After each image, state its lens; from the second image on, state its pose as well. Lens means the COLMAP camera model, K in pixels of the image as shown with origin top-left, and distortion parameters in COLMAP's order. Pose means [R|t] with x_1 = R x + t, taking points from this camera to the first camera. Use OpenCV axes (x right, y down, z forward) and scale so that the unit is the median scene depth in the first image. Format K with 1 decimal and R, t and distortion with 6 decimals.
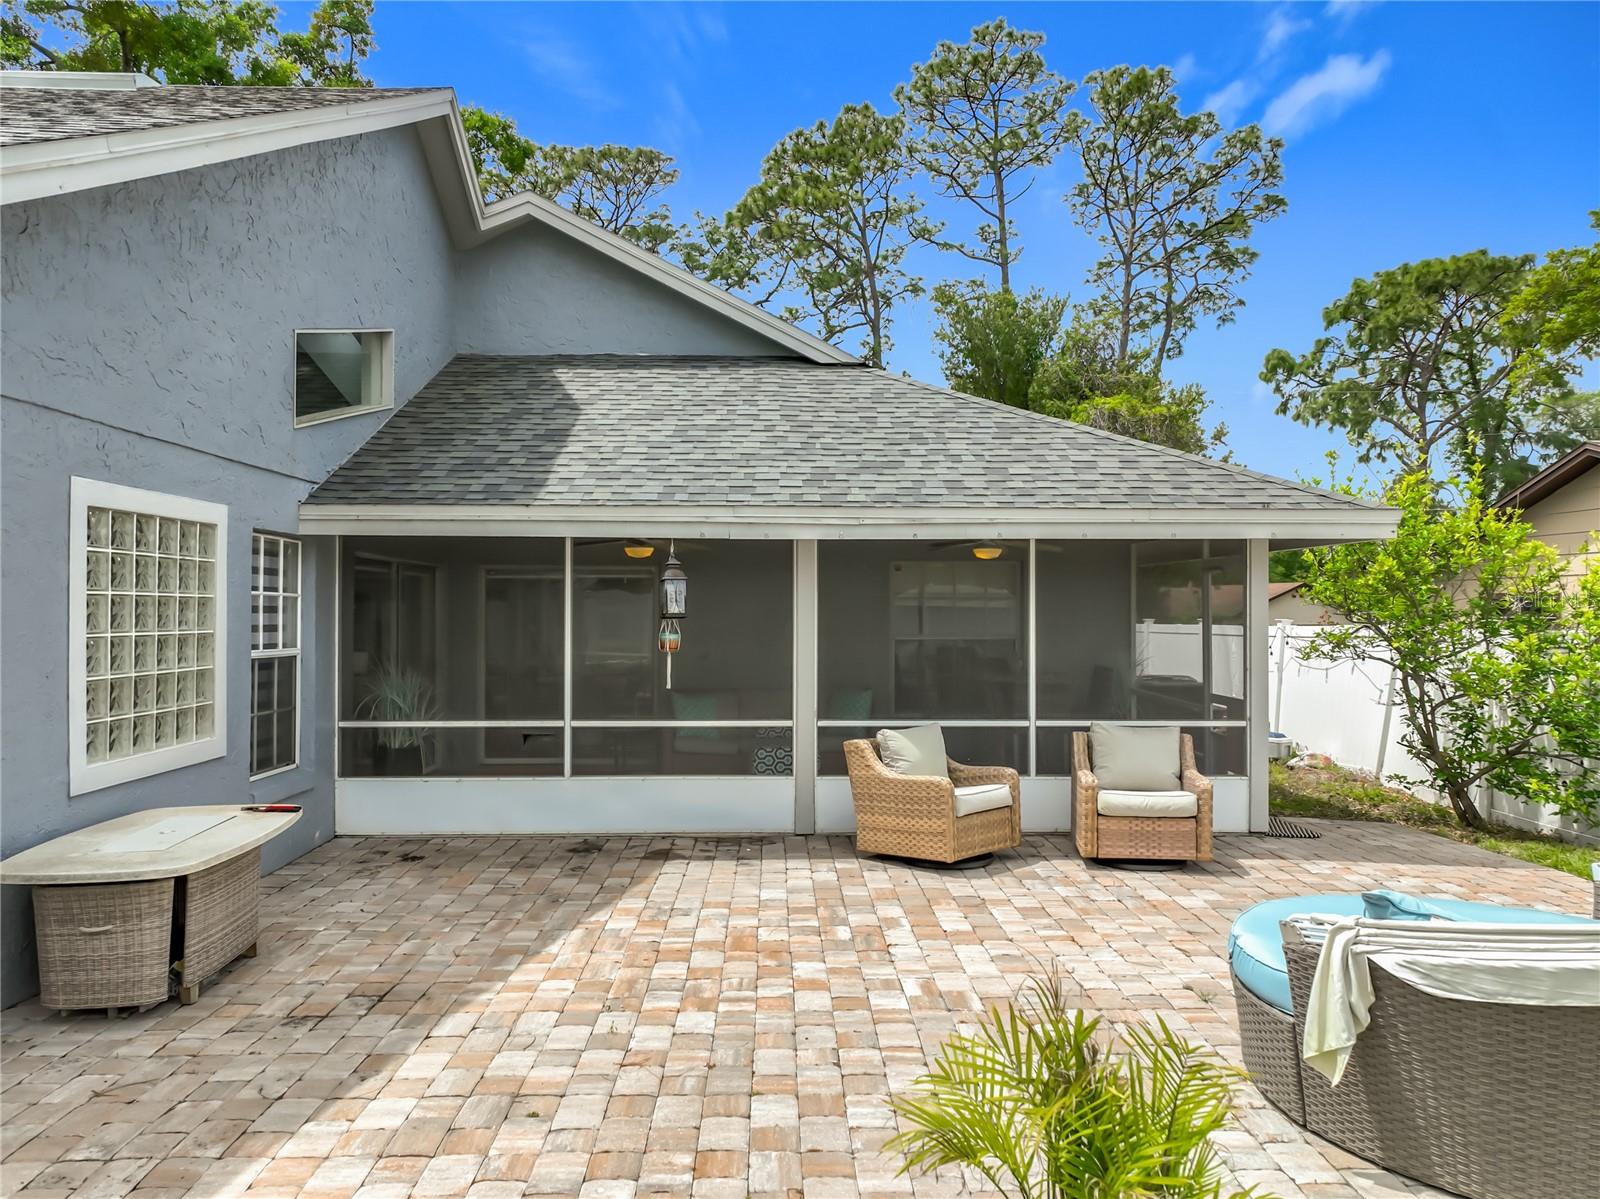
lens RADIAL K [[1129.2, 0, 794.8], [0, 1129.2, 594.2], [0, 0, 1]] dist [-0.007371, 0.030325]
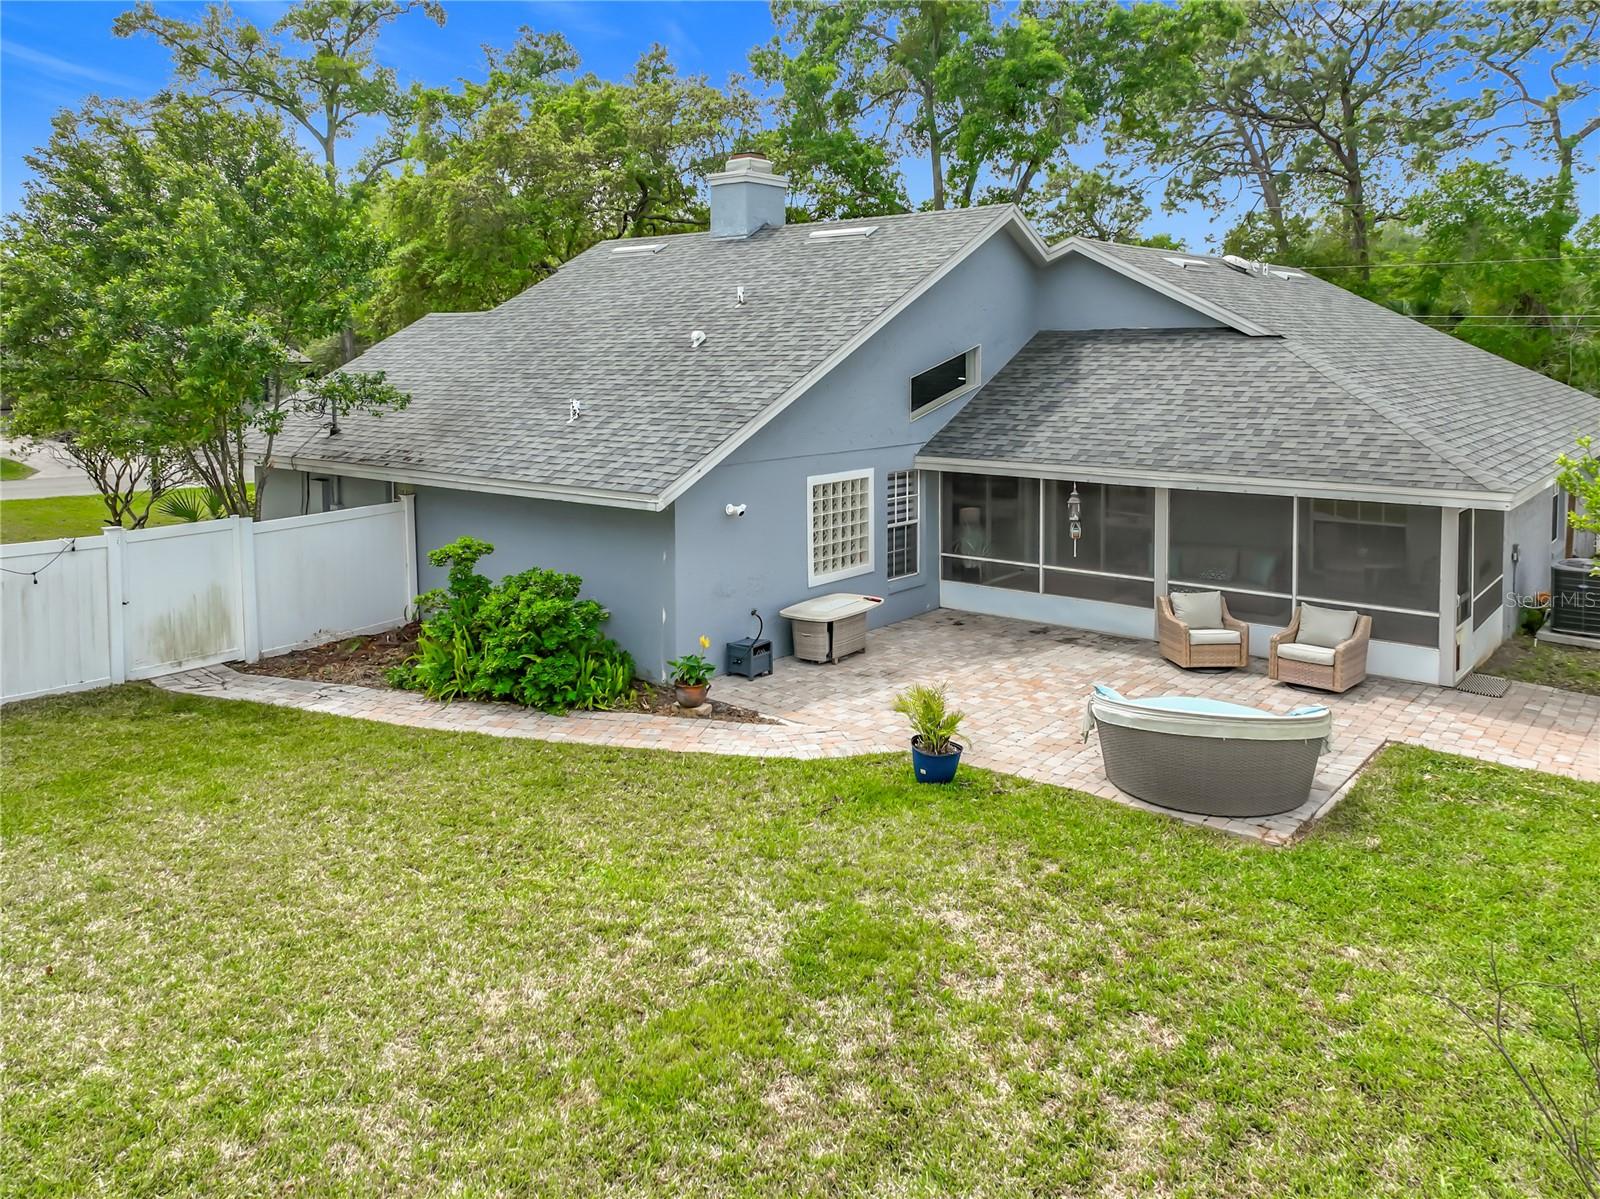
lens RADIAL K [[1161.0, 0, 826.0], [0, 1161.0, 436.6], [0, 0, 1]] dist [-0.003760, 0.006649]
pose [[0.771830, 0.042194, -0.634427, 0.626518], [0.010817, 0.996780, 0.079453, -0.219662], [0.635736, -0.068187, 0.768889, -0.607777]]
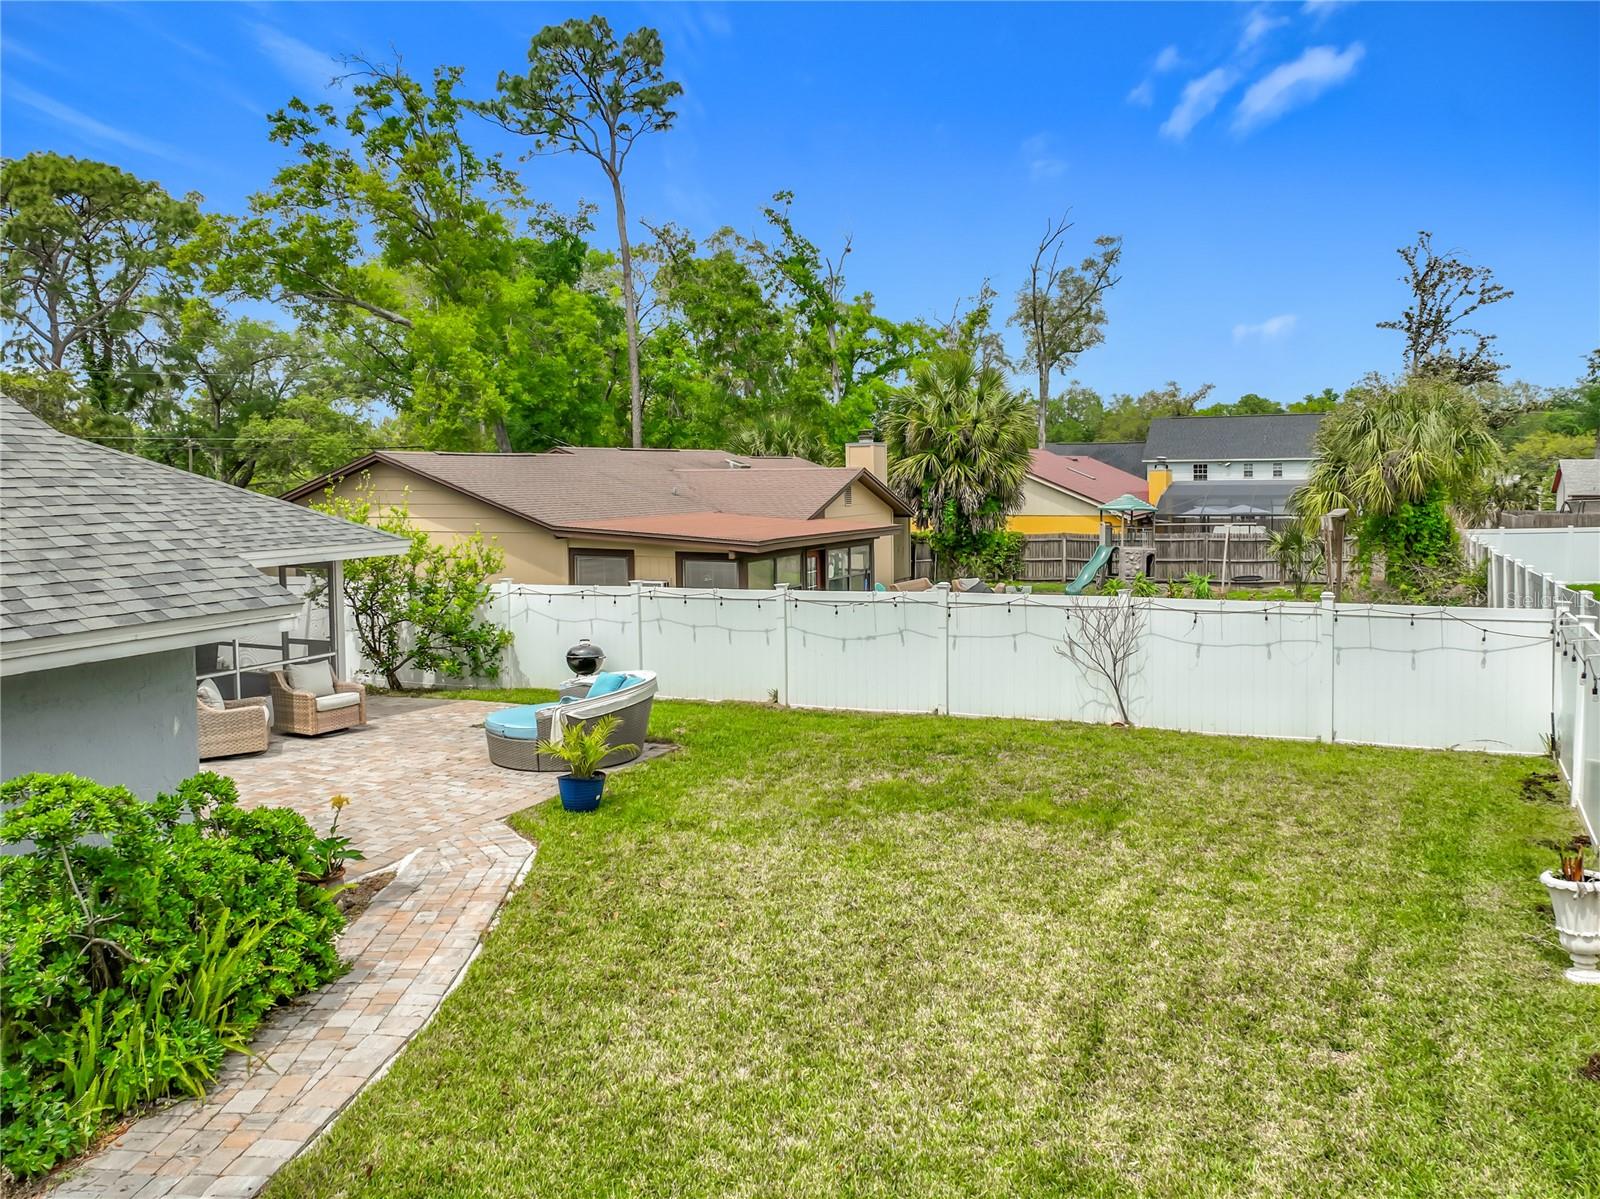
lens RADIAL K [[1209.6, 0, 816.5], [0, 1209.6, 594.6], [0, 0, 1]] dist [-0.001175, -0.000616]
pose [[0.432095, -0.093702, 0.896947, -0.848758], [0.001284, 0.994650, 0.103290, -0.152608], [-0.901827, -0.043479, 0.429904, -0.457928]]
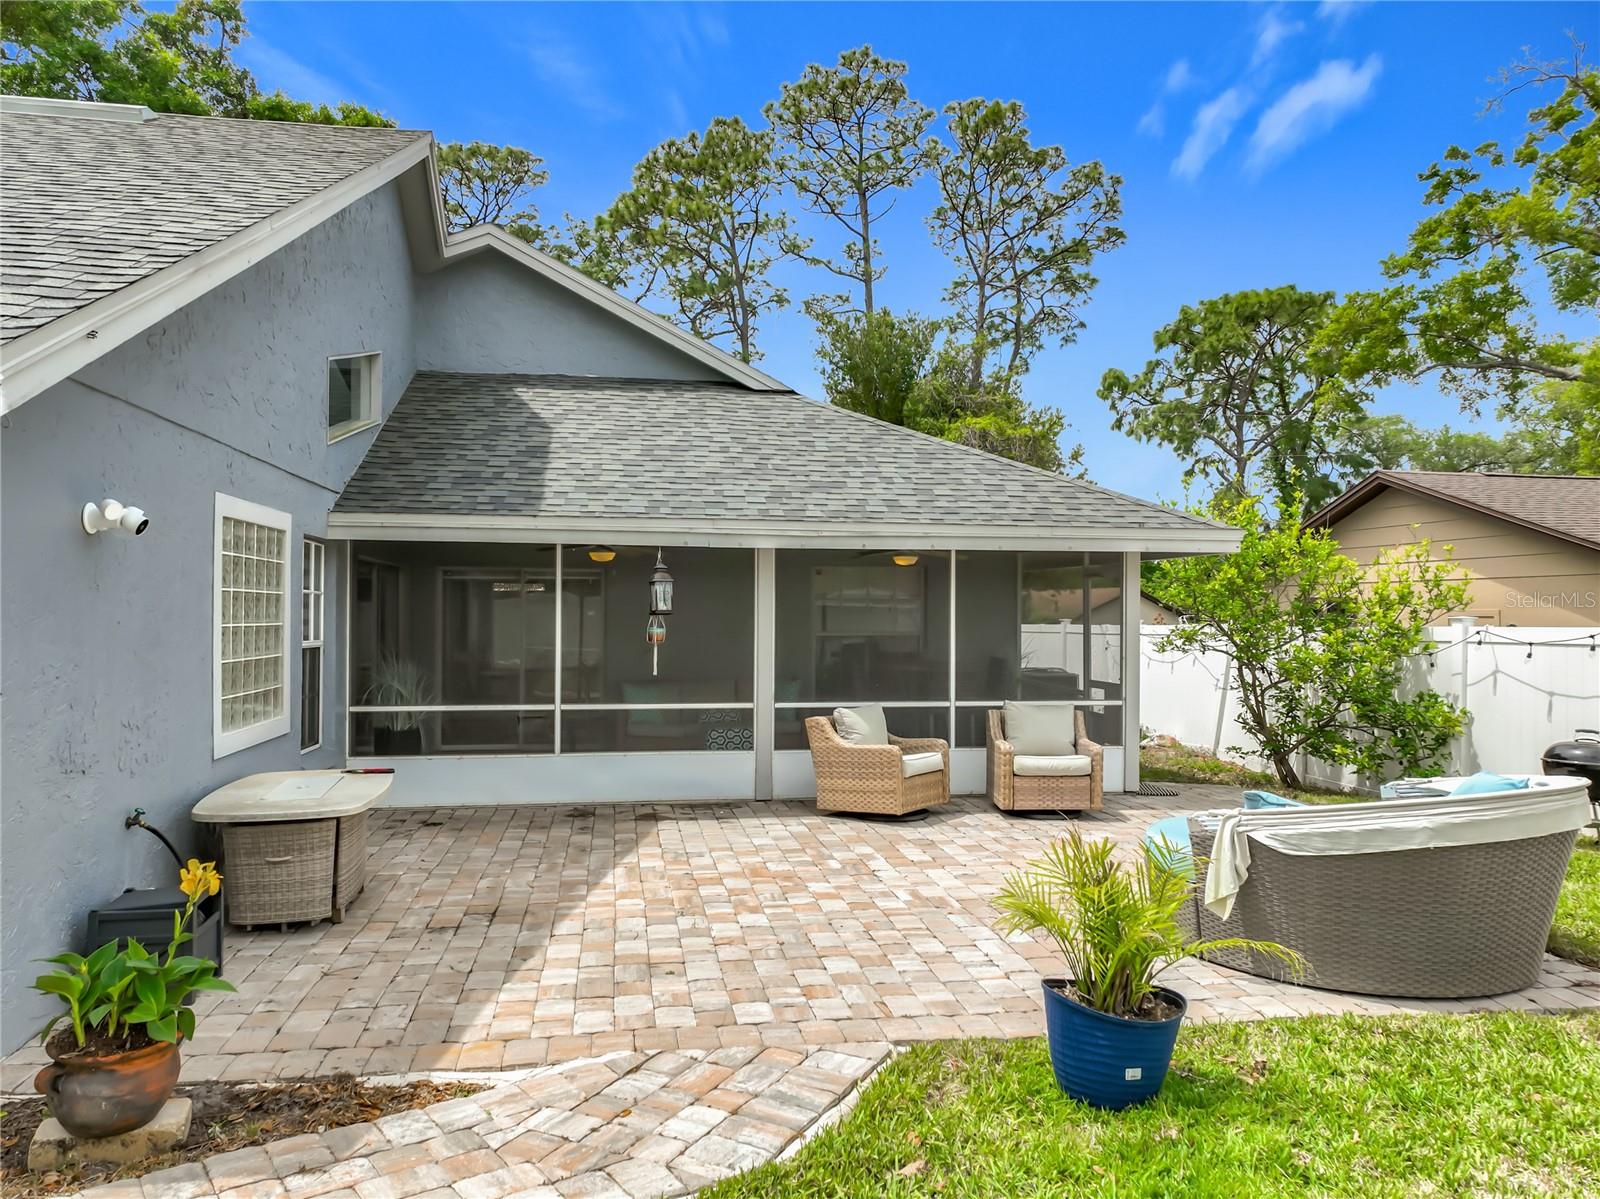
lens RADIAL K [[1134.1, 0, 800.0], [0, 1134.1, 599.5], [0, 0, 1]] dist [0.000562, 0.021408]
pose [[0.990158, 0.004986, 0.139868, -0.098233], [-0.005357, 0.999983, 0.002274, 0.001770], [-0.139854, -0.003001, 0.990168, -0.138202]]
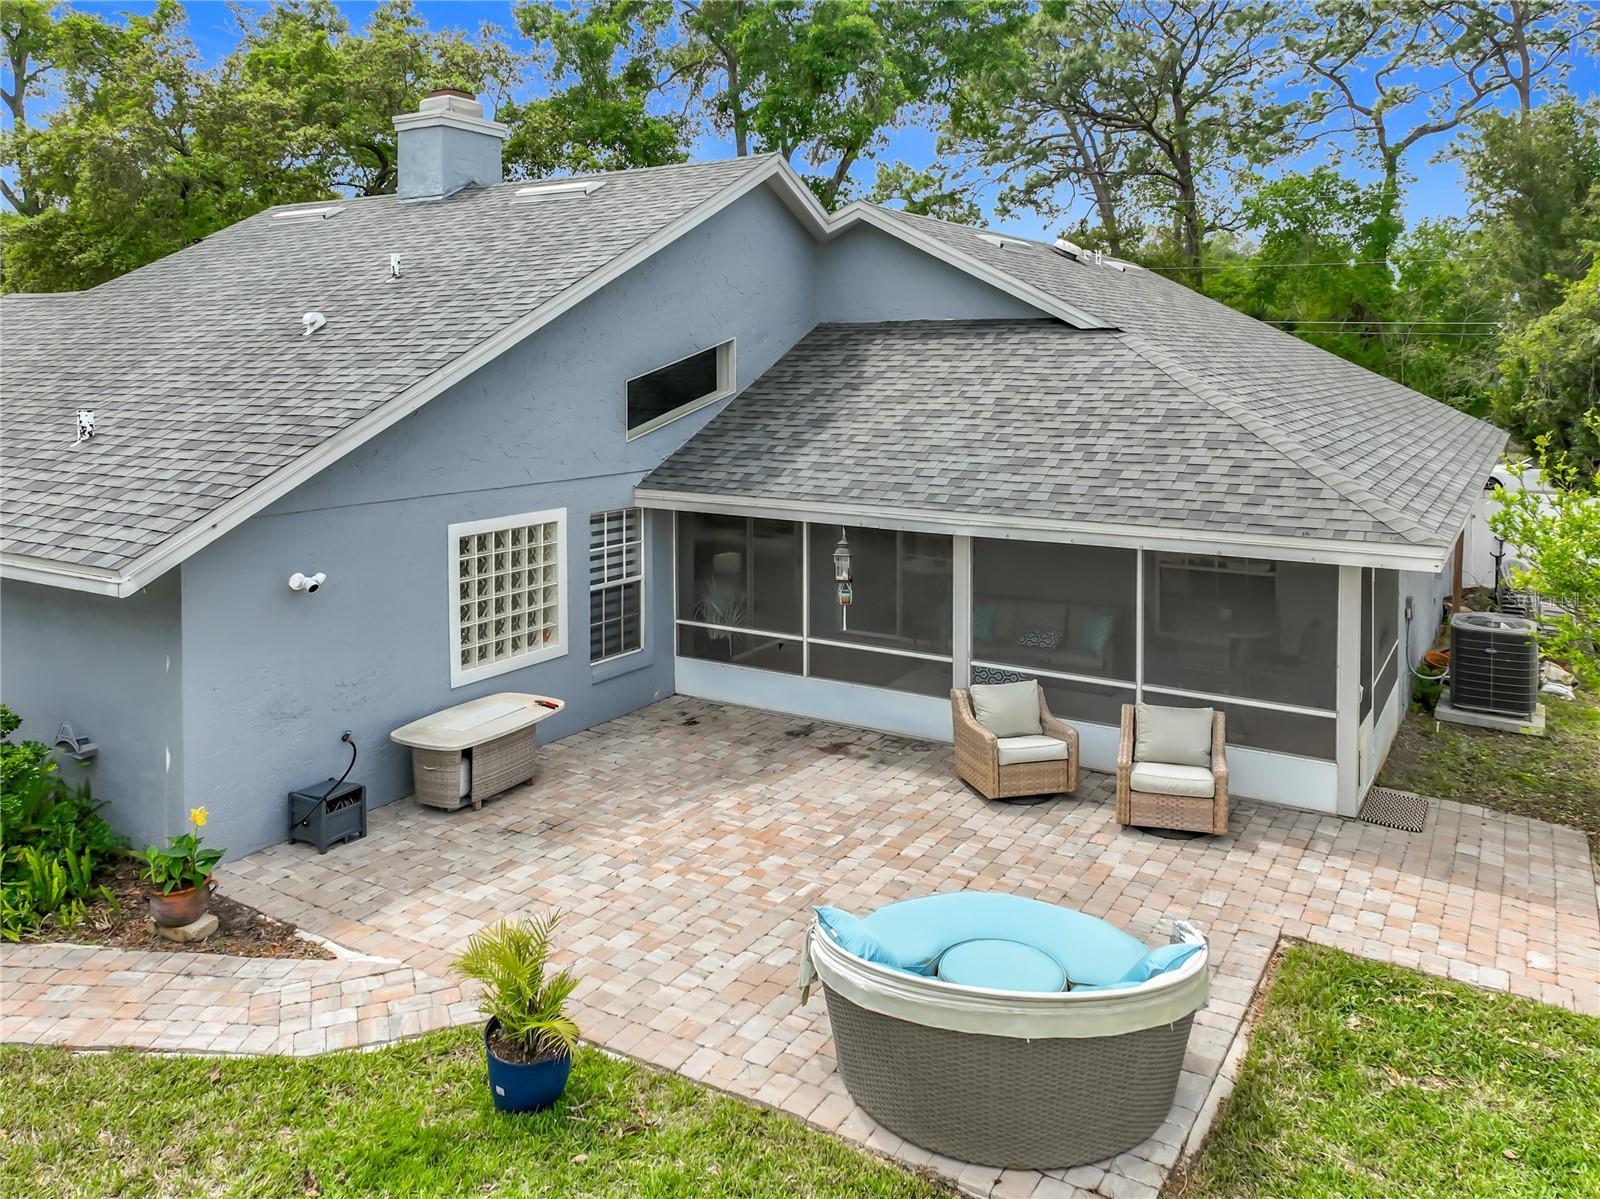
lens RADIAL K [[1161.0, 0, 826.0], [0, 1161.0, 436.6], [0, 0, 1]] dist [-0.003760, 0.006649]
pose [[0.847960, 0.033802, -0.528982, 0.474617], [0.003979, 0.997531, 0.070121, -0.196264], [0.530046, -0.061565, 0.845731, -0.158884]]
